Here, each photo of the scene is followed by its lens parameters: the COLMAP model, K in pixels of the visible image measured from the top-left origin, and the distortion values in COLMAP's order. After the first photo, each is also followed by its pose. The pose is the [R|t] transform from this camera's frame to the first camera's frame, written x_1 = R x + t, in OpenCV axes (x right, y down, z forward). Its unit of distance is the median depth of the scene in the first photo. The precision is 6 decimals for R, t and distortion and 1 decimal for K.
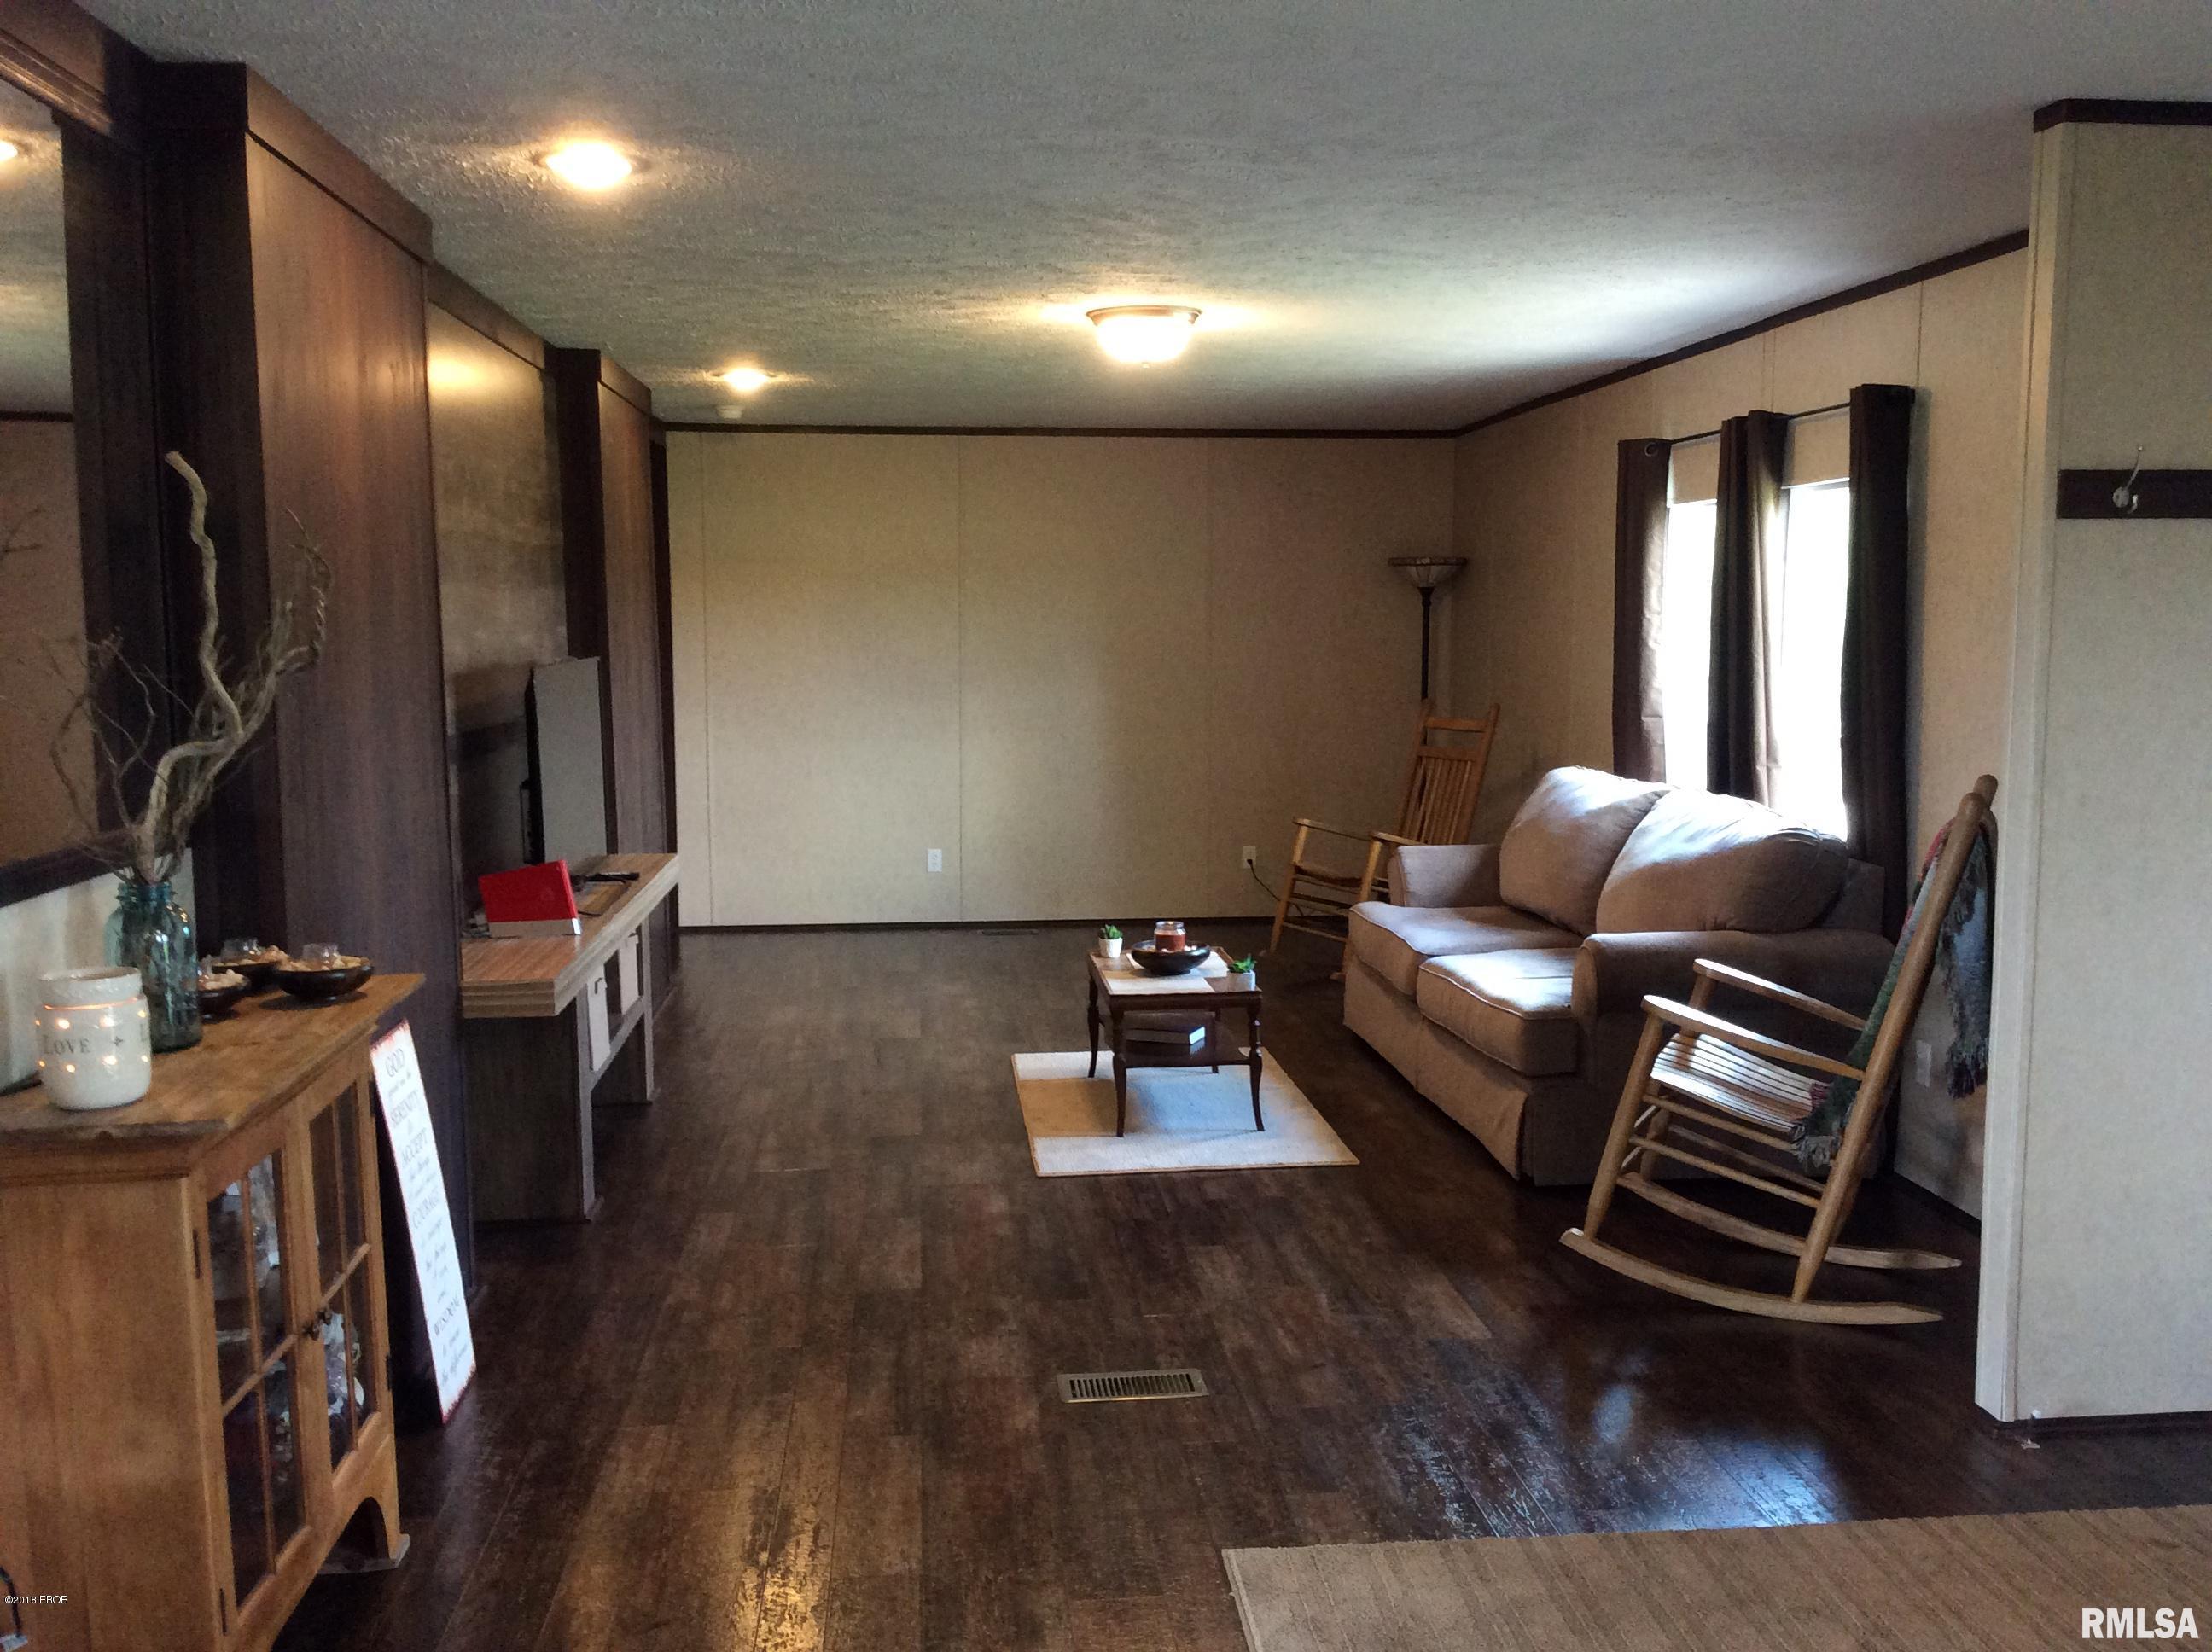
lens RADIAL K [[2007.7, 0, 1113.0], [0, 2007.7, 825.9], [0, 0, 1]] dist [0.128985, -0.228434]
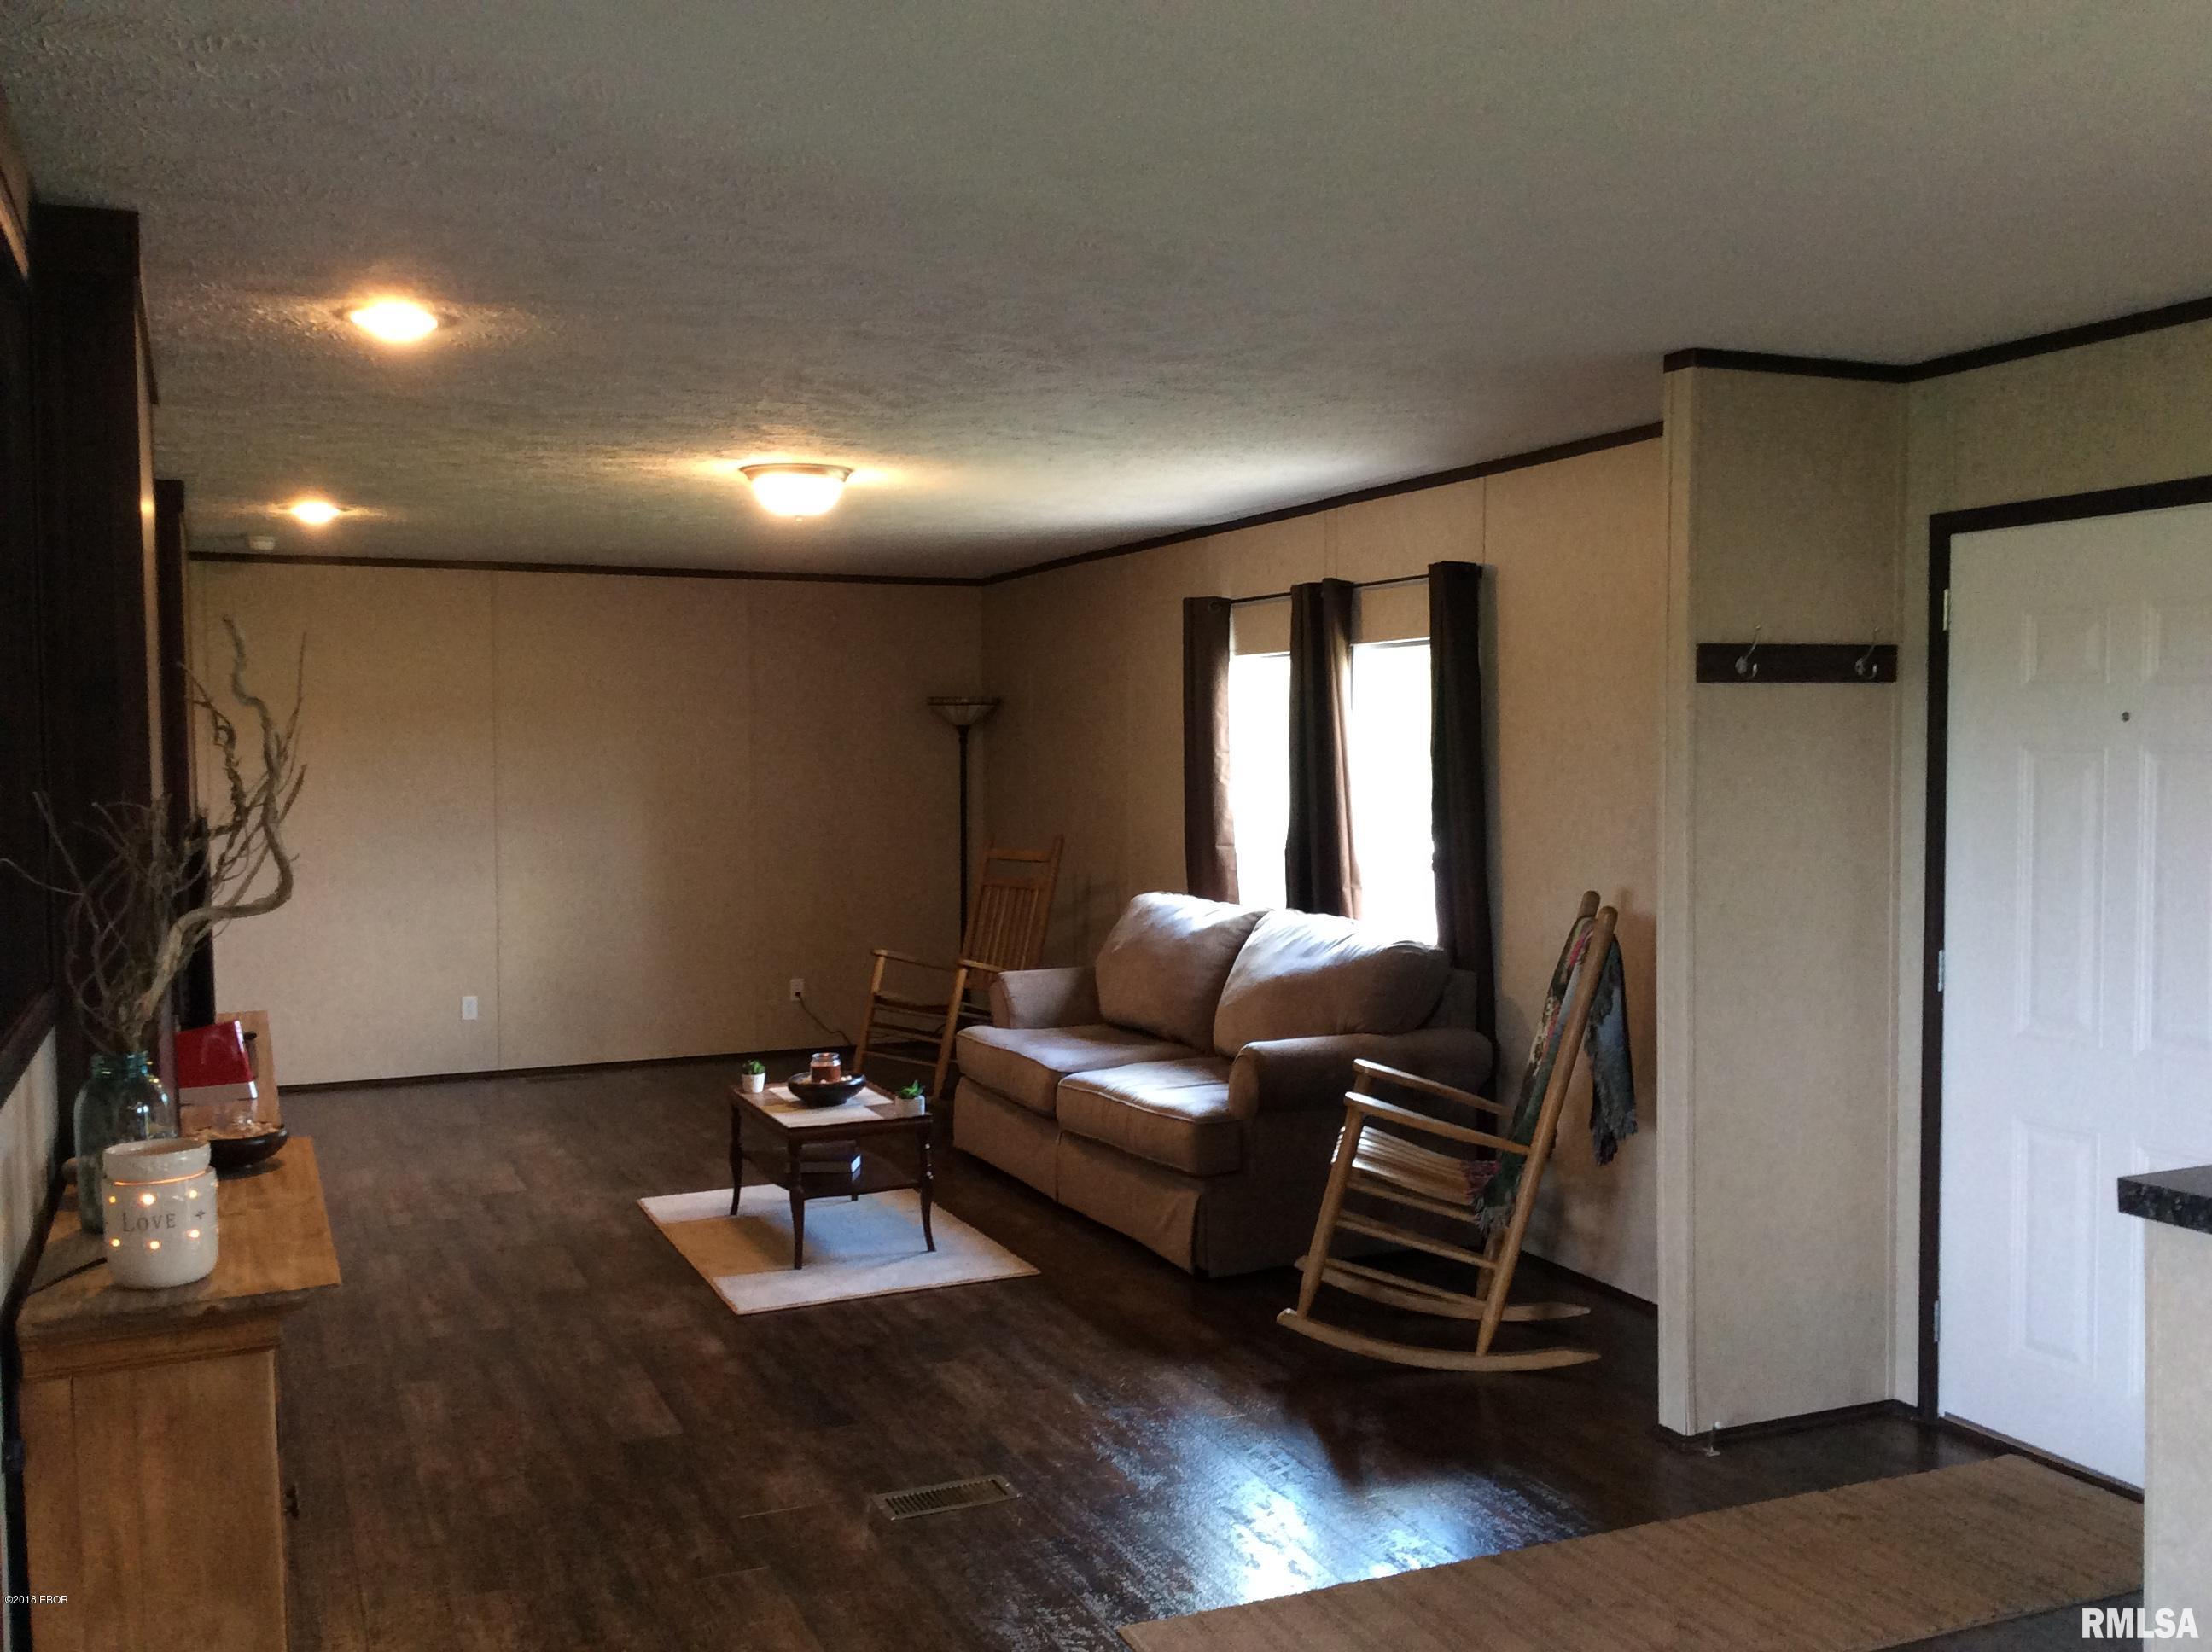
lens RADIAL K [[2007.7, 0, 1113.0], [0, 2007.7, 825.9], [0, 0, 1]] dist [0.128985, -0.228434]
pose [[0.951885, -0.015948, 0.306040, -0.163448], [0.035499, 0.997660, -0.058427, -0.003212], [-0.304392, 0.066480, 0.950224, -0.032562]]
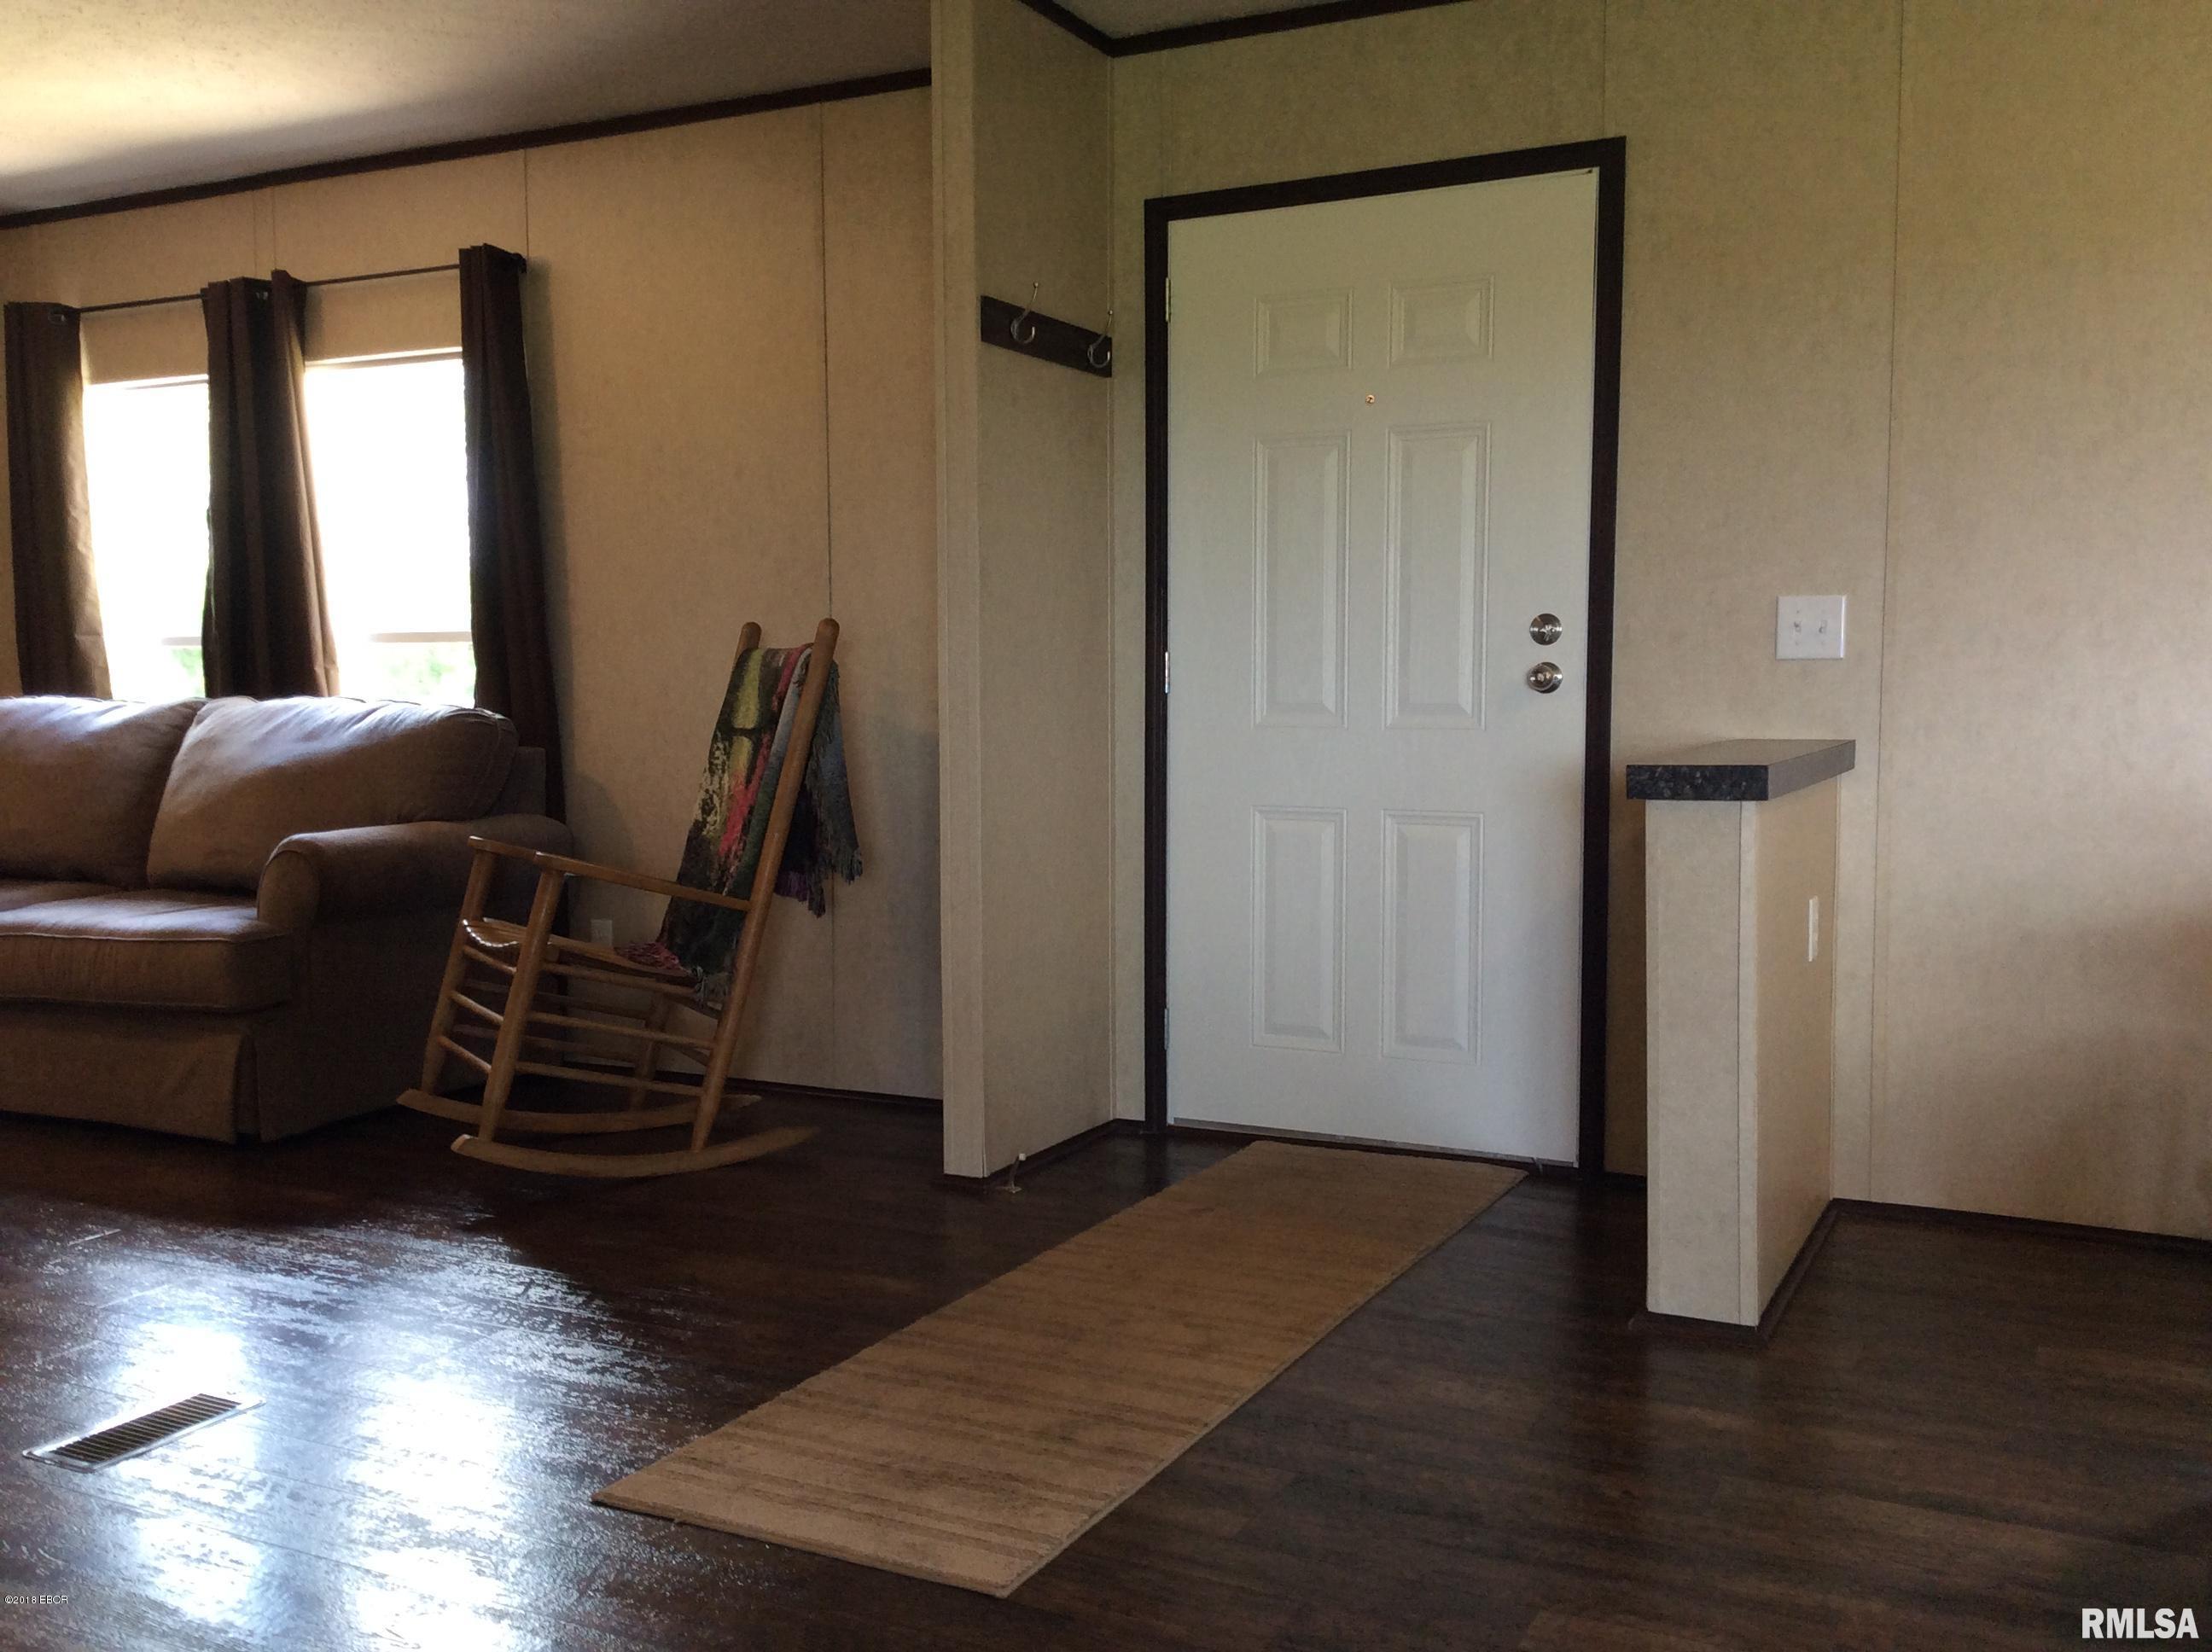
lens RADIAL K [[2007.7, 0, 1113.0], [0, 2007.7, 825.9], [0, 0, 1]] dist [0.128985, -0.228434]
pose [[0.540757, -0.062086, 0.838884, -0.282488], [0.091225, 0.995719, 0.014889, 0.065907], [-0.836218, 0.068476, 0.544106, 0.239203]]
